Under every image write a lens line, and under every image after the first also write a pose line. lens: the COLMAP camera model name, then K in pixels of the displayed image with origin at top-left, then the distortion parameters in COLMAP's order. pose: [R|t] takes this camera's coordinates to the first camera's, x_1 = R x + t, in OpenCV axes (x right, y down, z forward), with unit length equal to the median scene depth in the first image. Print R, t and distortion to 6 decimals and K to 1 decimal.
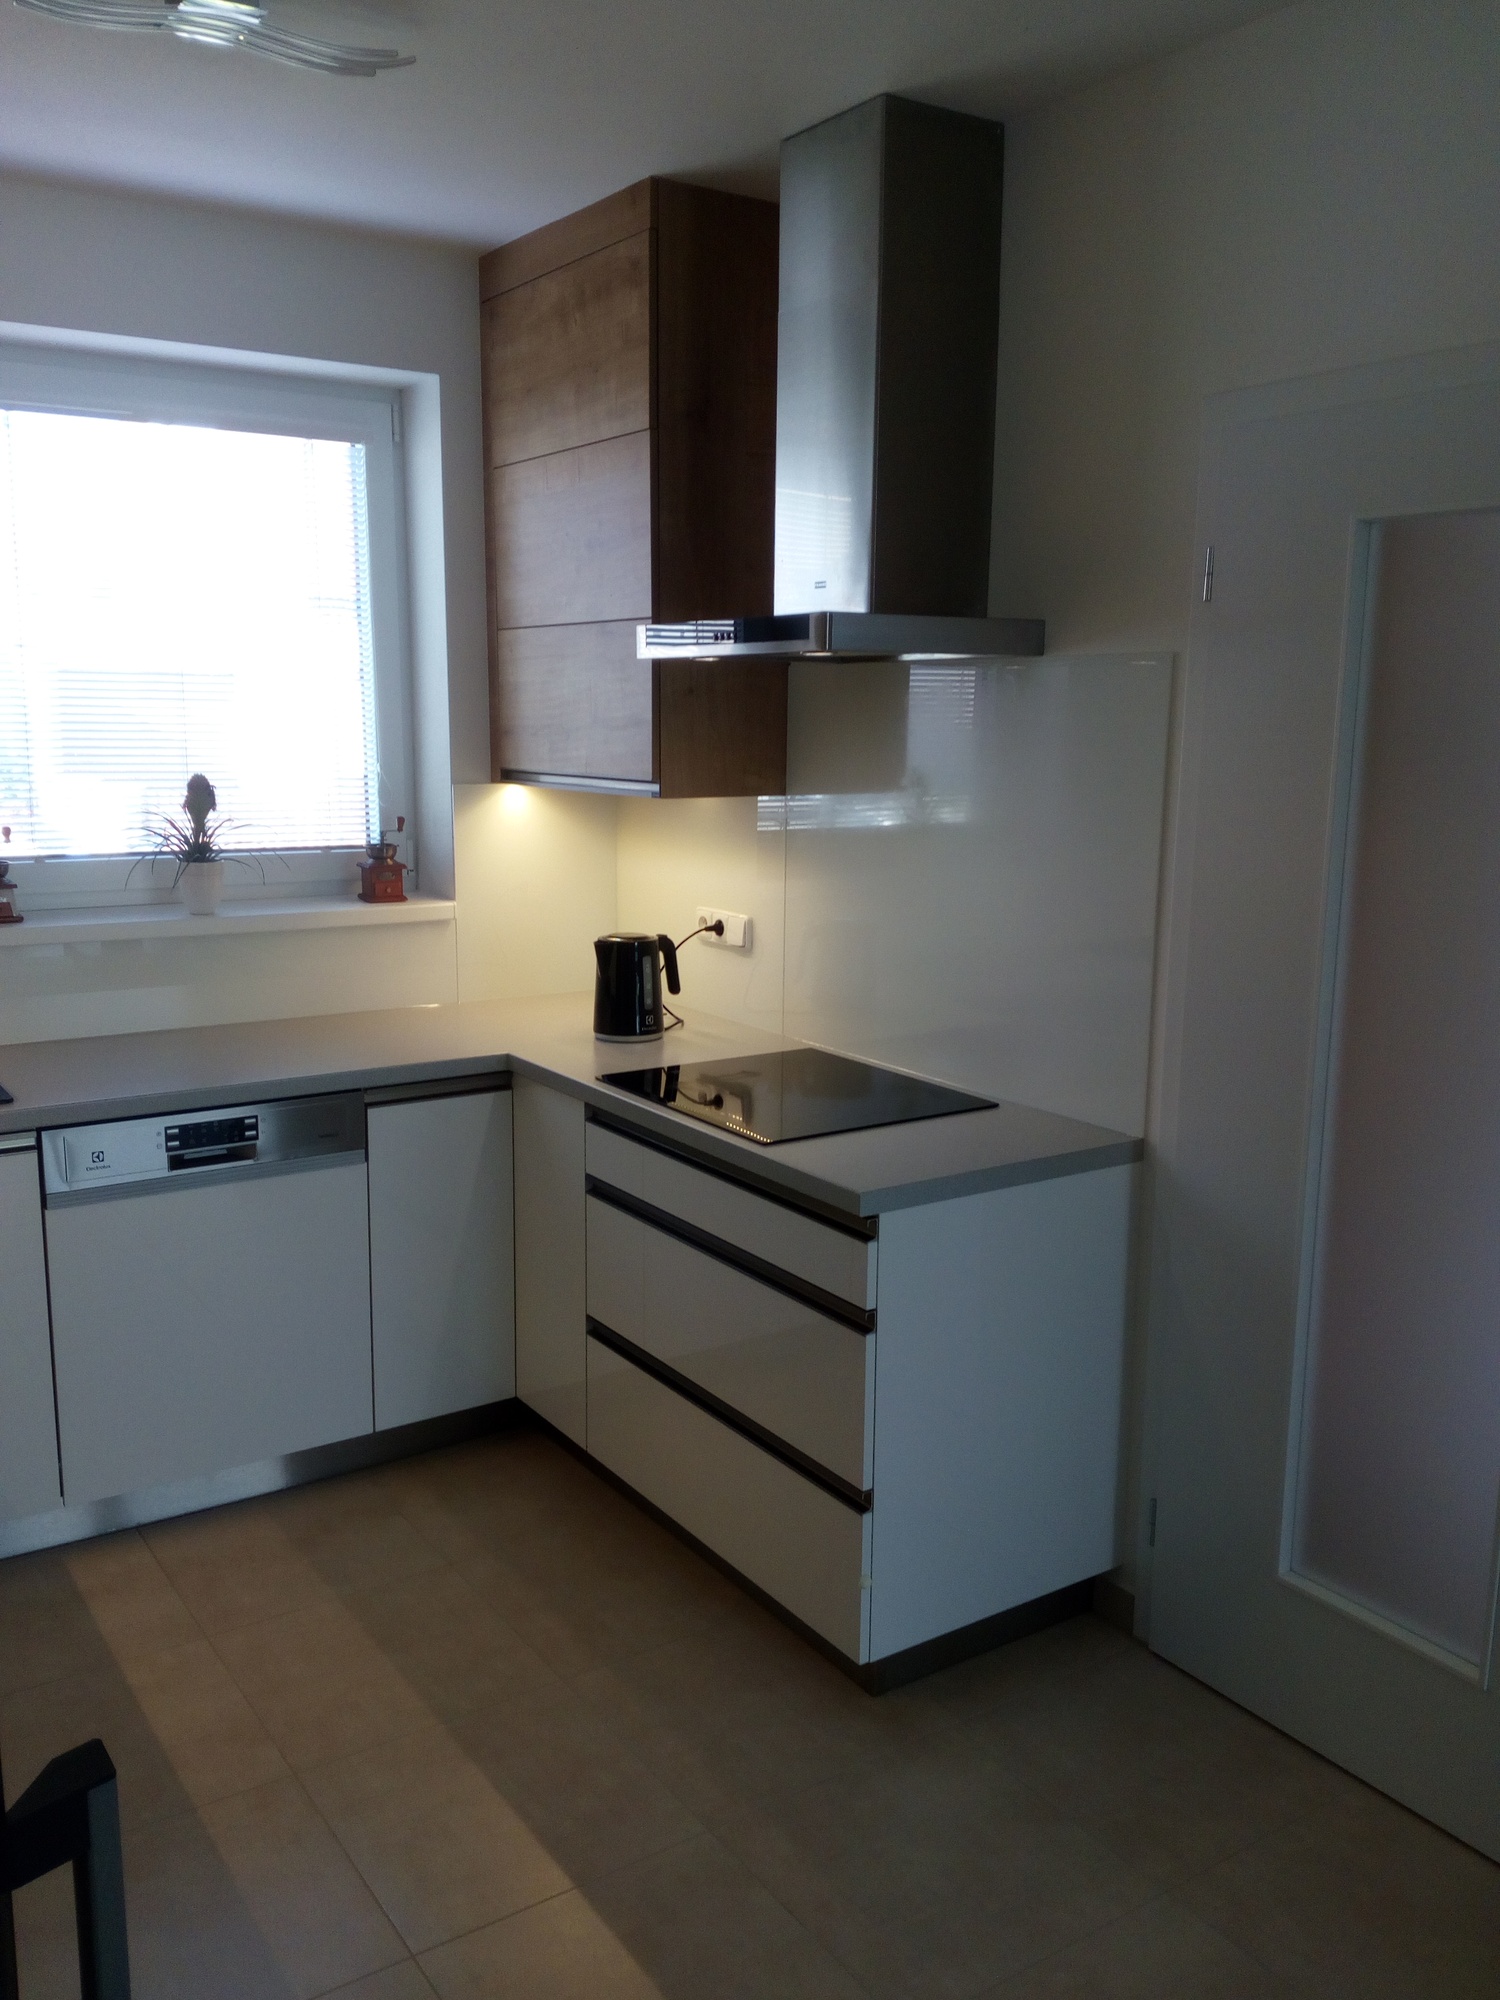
lens RADIAL K [[1694.2, 0, 749.9], [0, 1694.2, 1031.9], [0, 0, 1]] dist [0.010126, 0.187847]
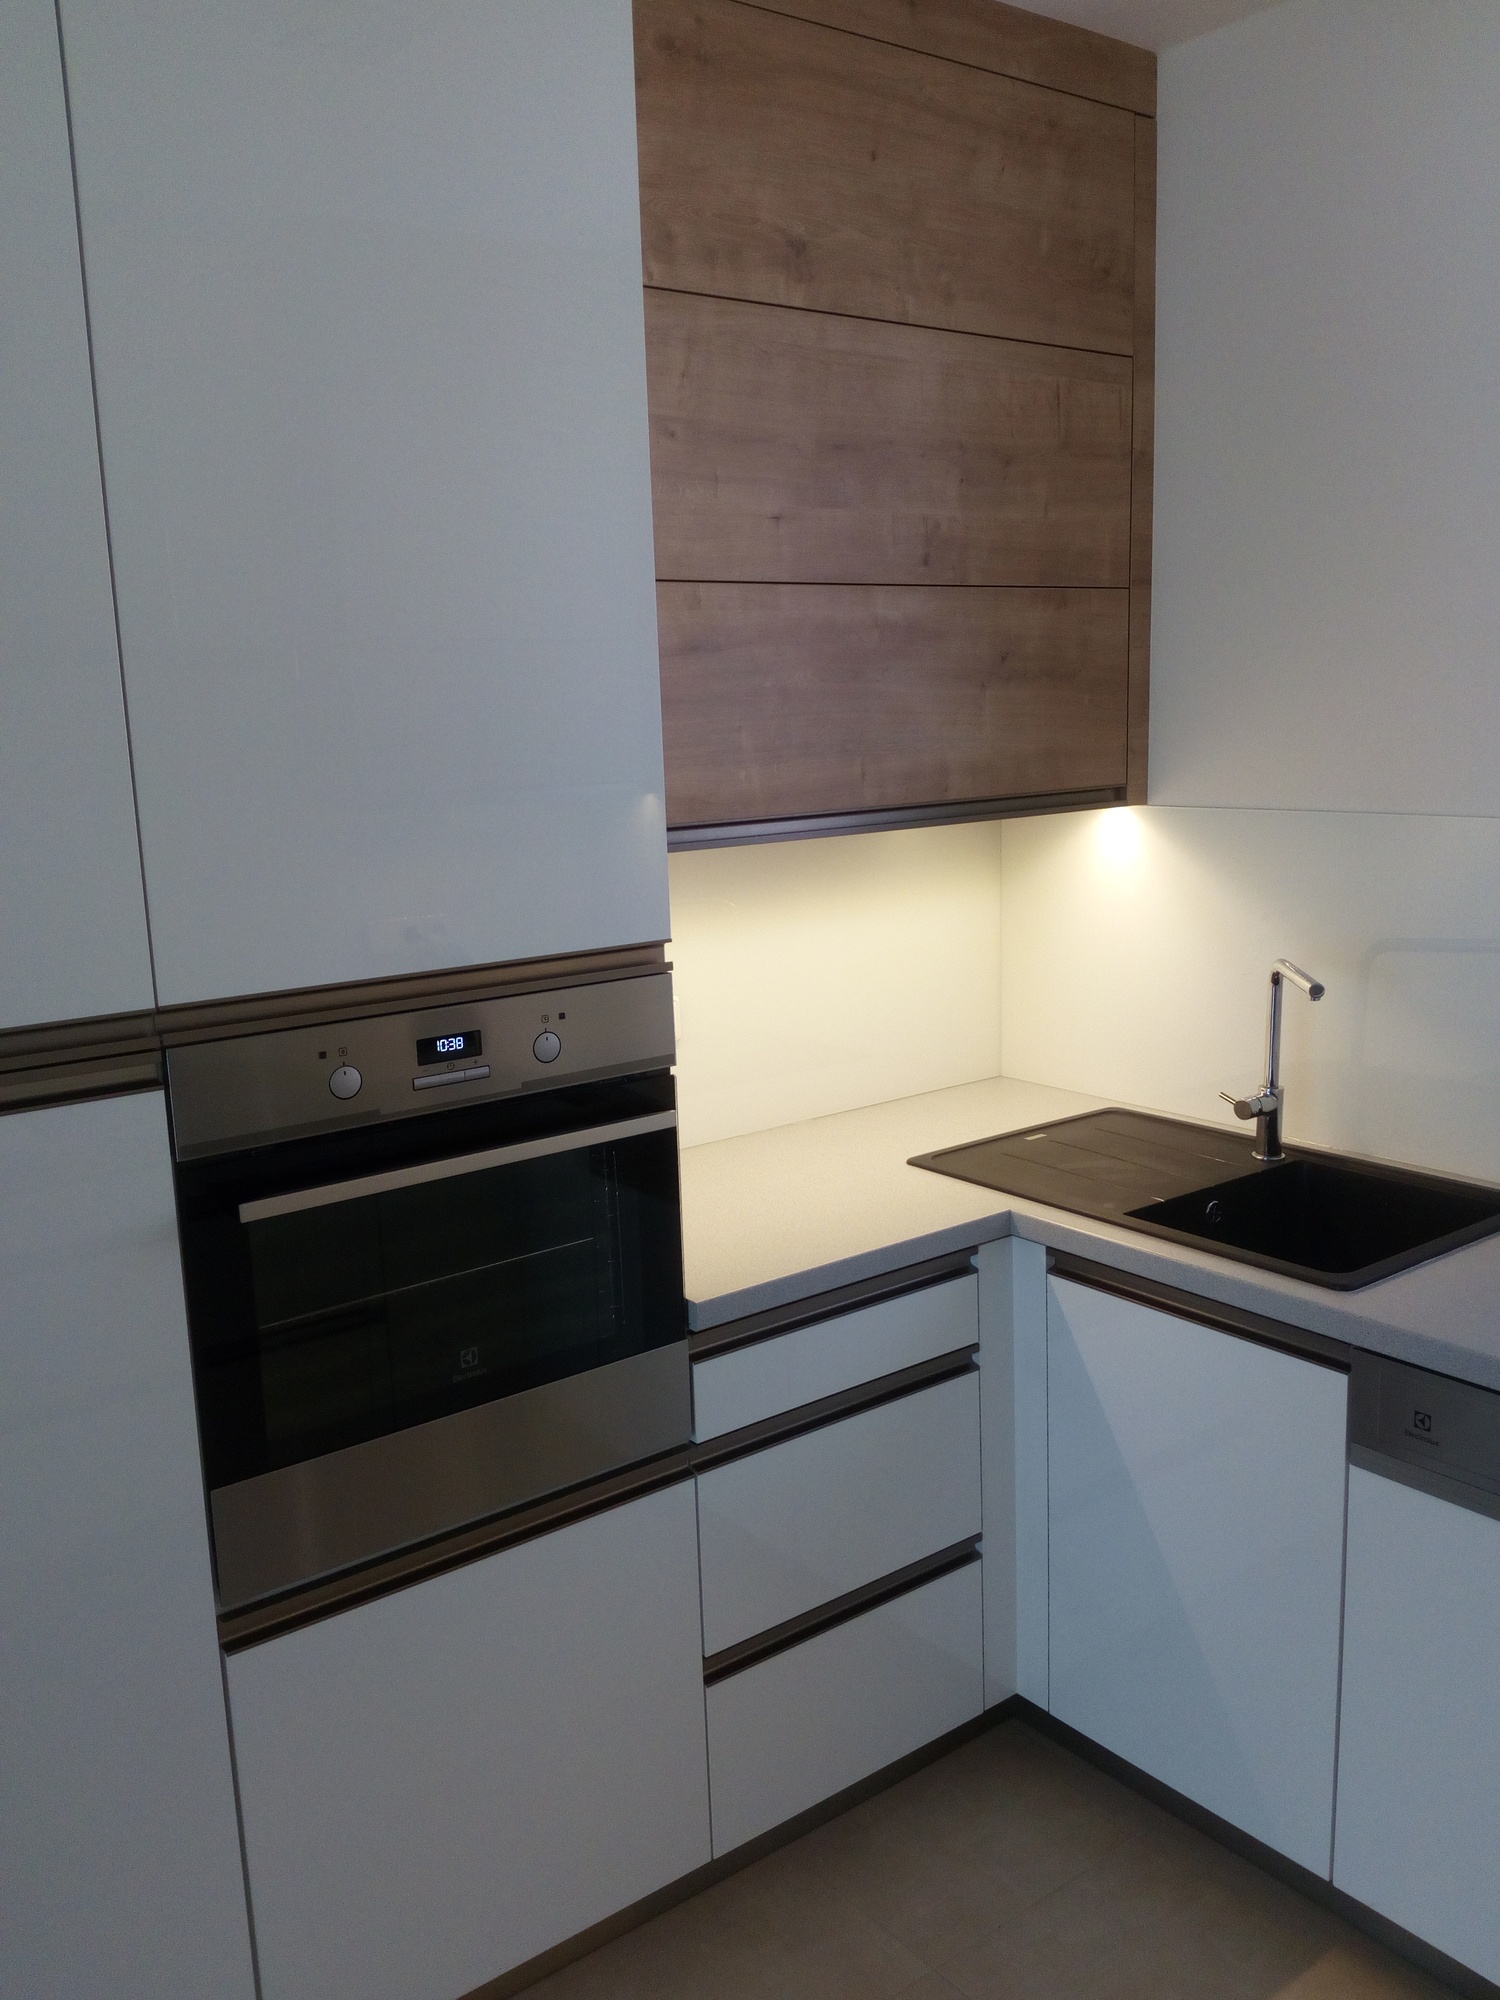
lens RADIAL K [[1652.1, 0, 750.0], [0, 1652.1, 1000.0], [0, 0, 1]] dist [0.080249, -0.194503]
pose [[0.065339, 0.170278, -0.983227, 0.166953], [-0.157632, 0.974722, 0.158330, -0.128377], [0.985334, 0.144643, 0.090529, 0.645135]]
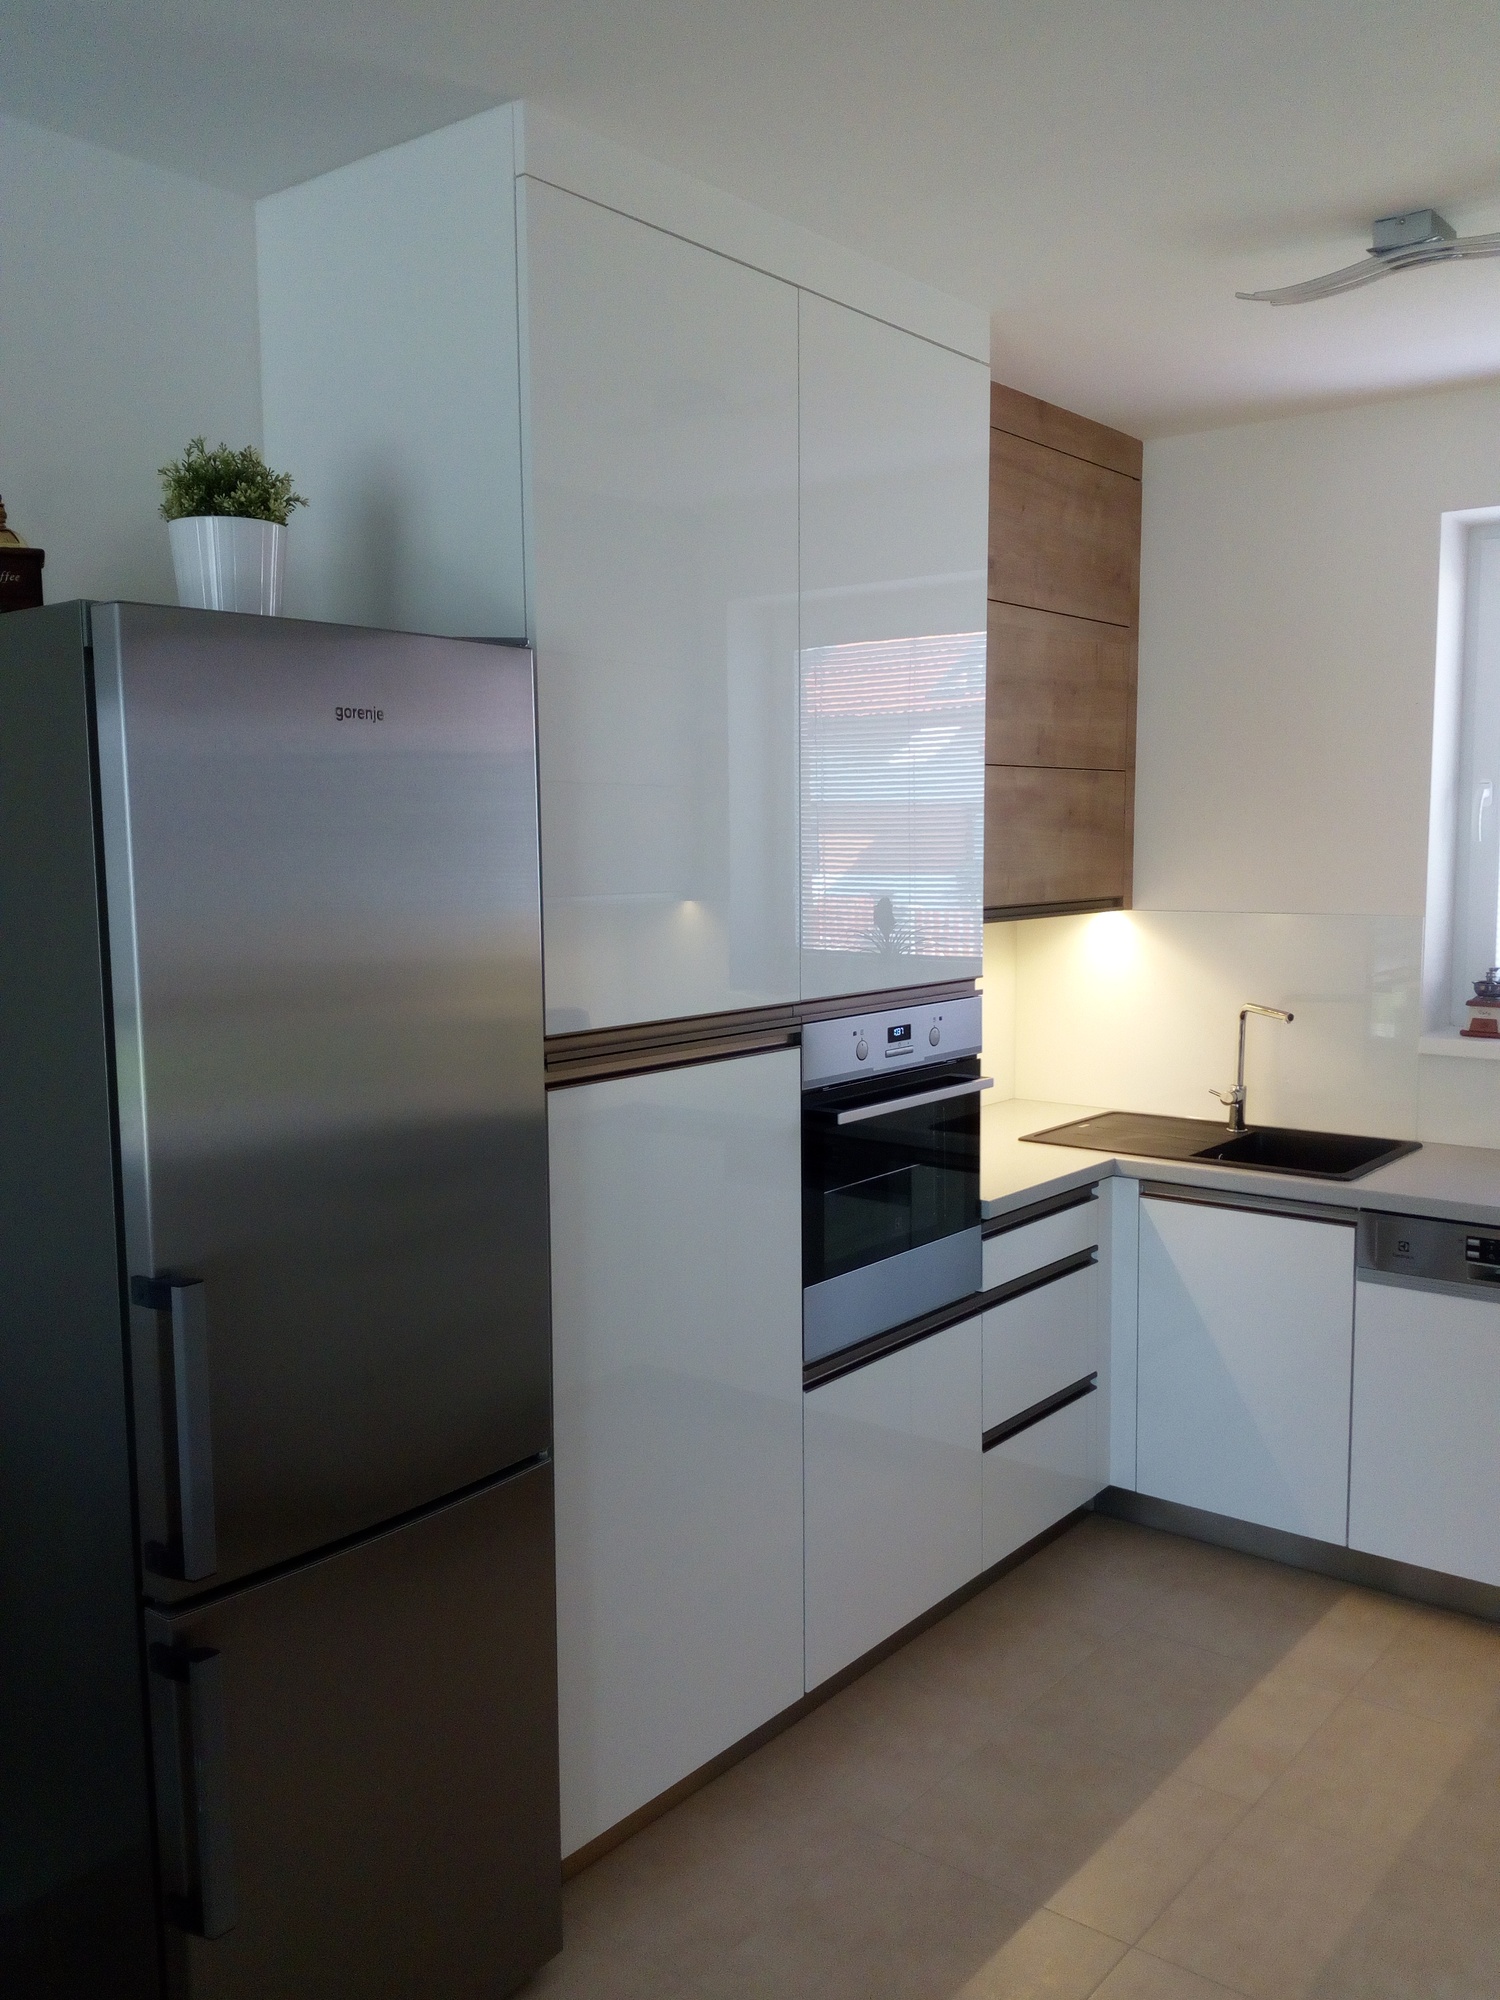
lens RADIAL K [[1677.6, 0, 738.3], [0, 1677.6, 997.2], [0, 0, 1]] dist [0.068574, -0.097760]
pose [[0.305751, 0.084796, -0.948328, 0.490851], [-0.173906, 0.984244, 0.031938, -0.044025], [0.936095, 0.155155, 0.315680, 0.210007]]
